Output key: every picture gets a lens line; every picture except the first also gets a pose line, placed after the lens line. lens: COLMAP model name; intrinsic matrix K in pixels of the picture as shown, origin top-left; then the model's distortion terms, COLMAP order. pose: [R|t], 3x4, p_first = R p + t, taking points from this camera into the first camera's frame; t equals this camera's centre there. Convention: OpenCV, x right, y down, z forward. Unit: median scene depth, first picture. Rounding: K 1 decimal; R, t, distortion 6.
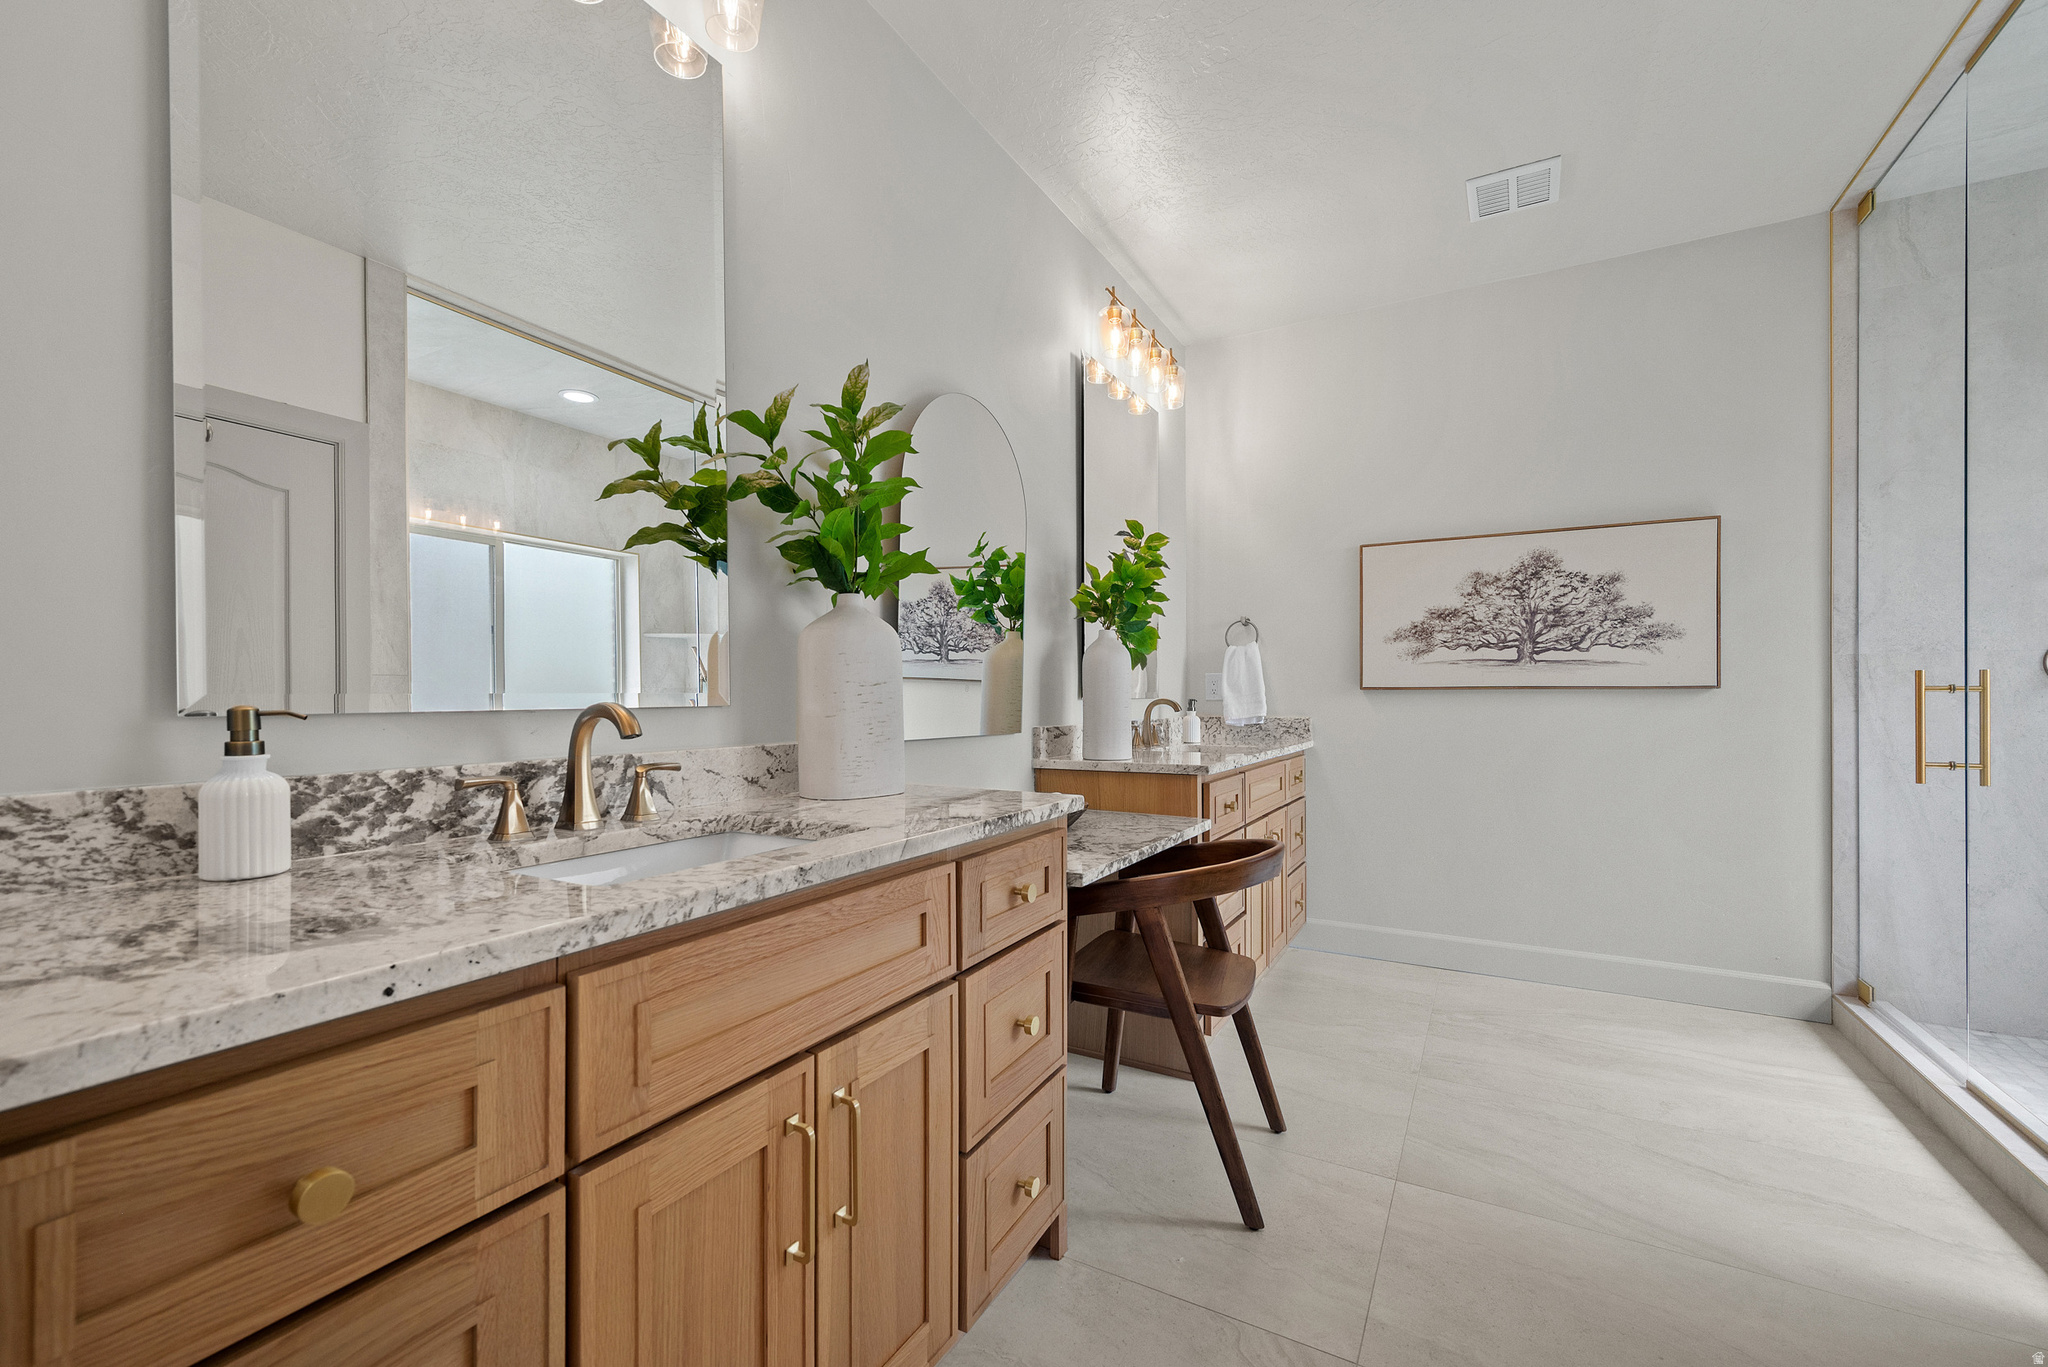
lens RADIAL K [[821.6, 0, 1038.2], [0, 821.6, 694.1], [0, 0, 1]] dist [-0.002360, -0.000411]
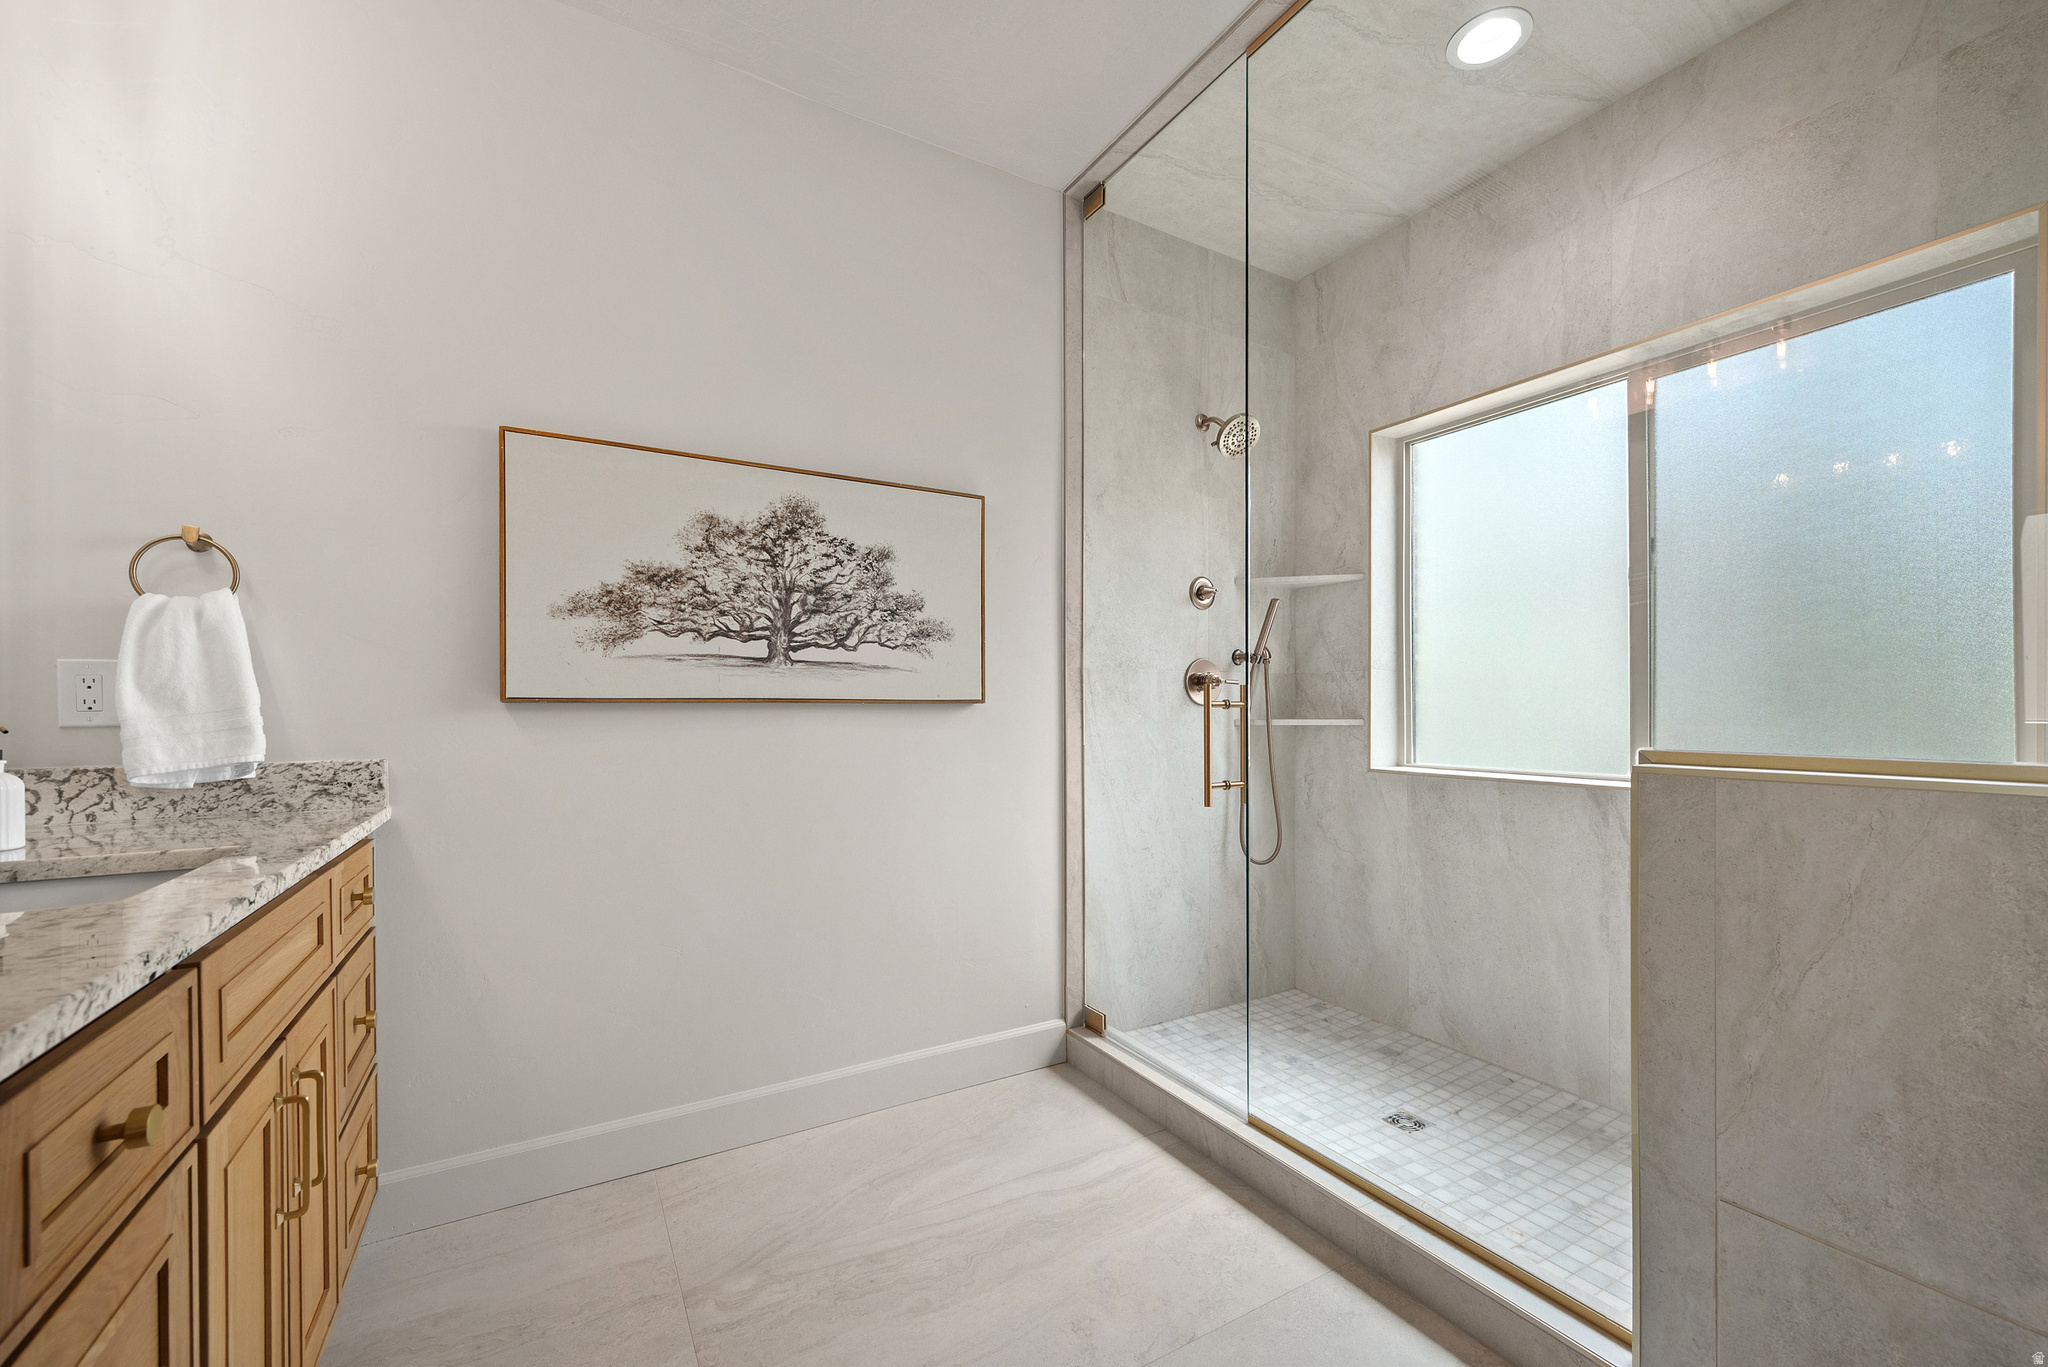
lens RADIAL K [[821.6, 0, 1037.2], [0, 821.6, 713.7], [0, 0, 1]] dist [-0.002360, -0.000411]
pose [[0.501358, -0.005414, 0.865223, 0.125367], [0.000413, 0.999982, 0.006018, -0.001152], [-0.865240, -0.002660, 0.501352, 0.500009]]
